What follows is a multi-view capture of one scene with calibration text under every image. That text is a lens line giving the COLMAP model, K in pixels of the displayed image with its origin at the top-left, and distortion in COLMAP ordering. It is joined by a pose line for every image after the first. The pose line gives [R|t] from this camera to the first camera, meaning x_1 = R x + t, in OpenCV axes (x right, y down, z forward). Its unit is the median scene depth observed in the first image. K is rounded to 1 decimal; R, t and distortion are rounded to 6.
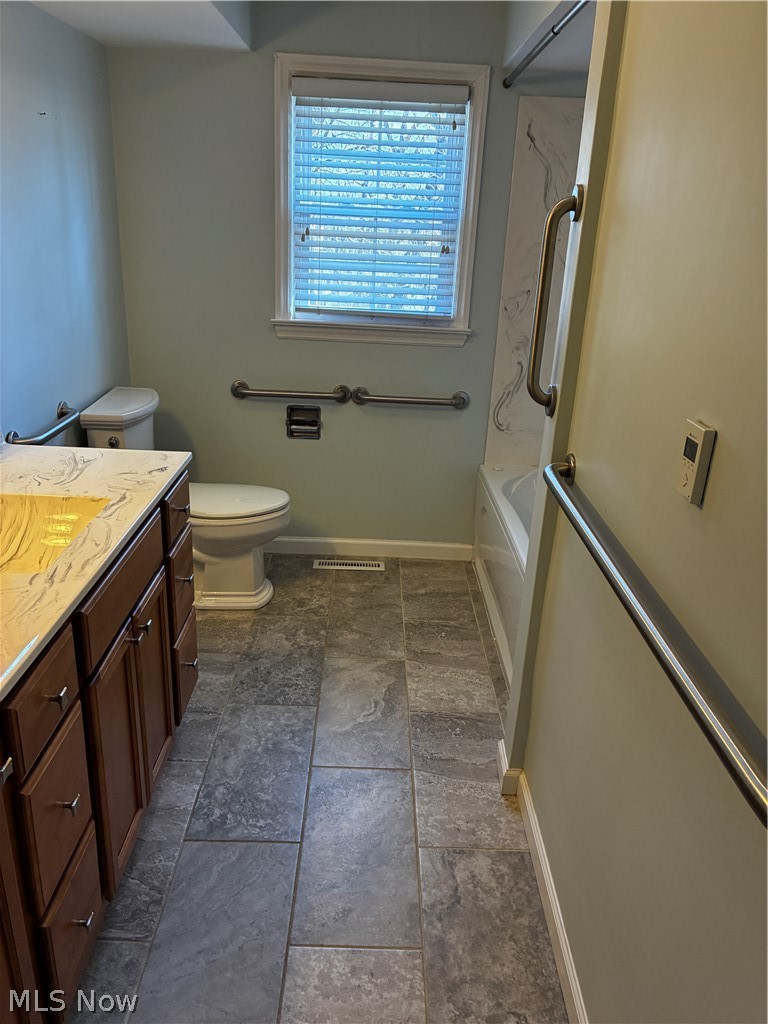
lens RADIAL K [[775.6, 0, 384.6], [0, 775.6, 514.6], [0, 0, 1]] dist [0.066190, -0.094494]
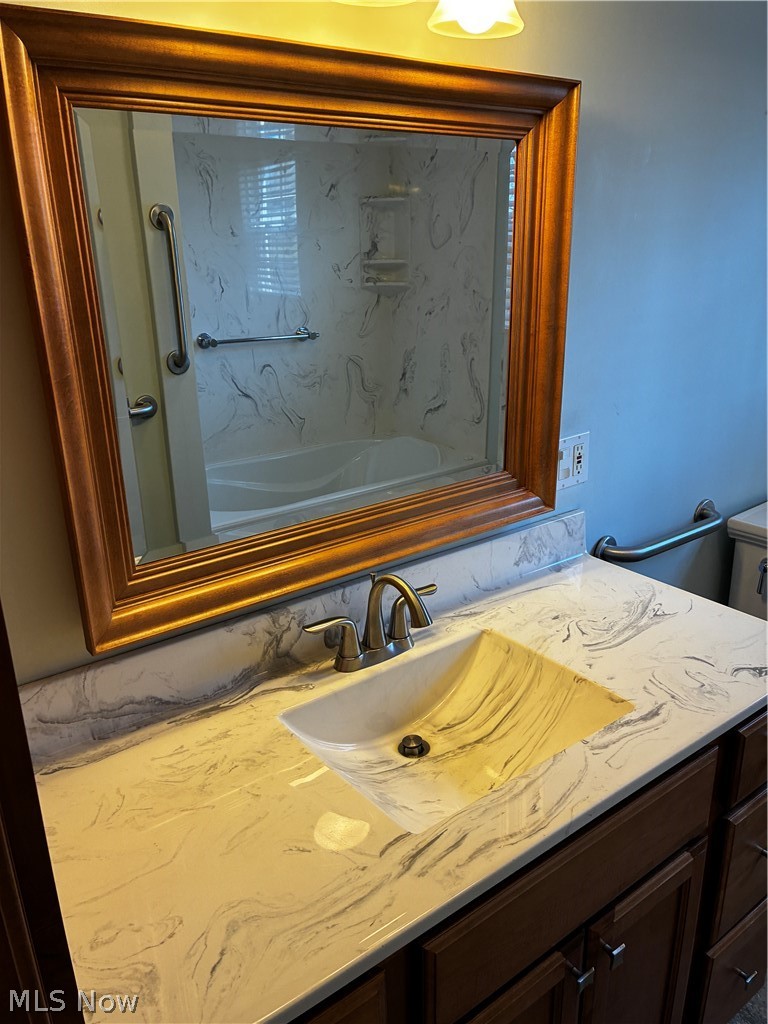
lens RADIAL K [[775.6, 0, 382.0], [0, 775.6, 513.7], [0, 0, 1]] dist [0.066190, -0.094494]
pose [[0.586389, 0.207067, -0.783117, -0.016632], [-0.235004, 0.968683, 0.080164, -0.170143], [0.775191, 0.137028, 0.616686, 0.444162]]
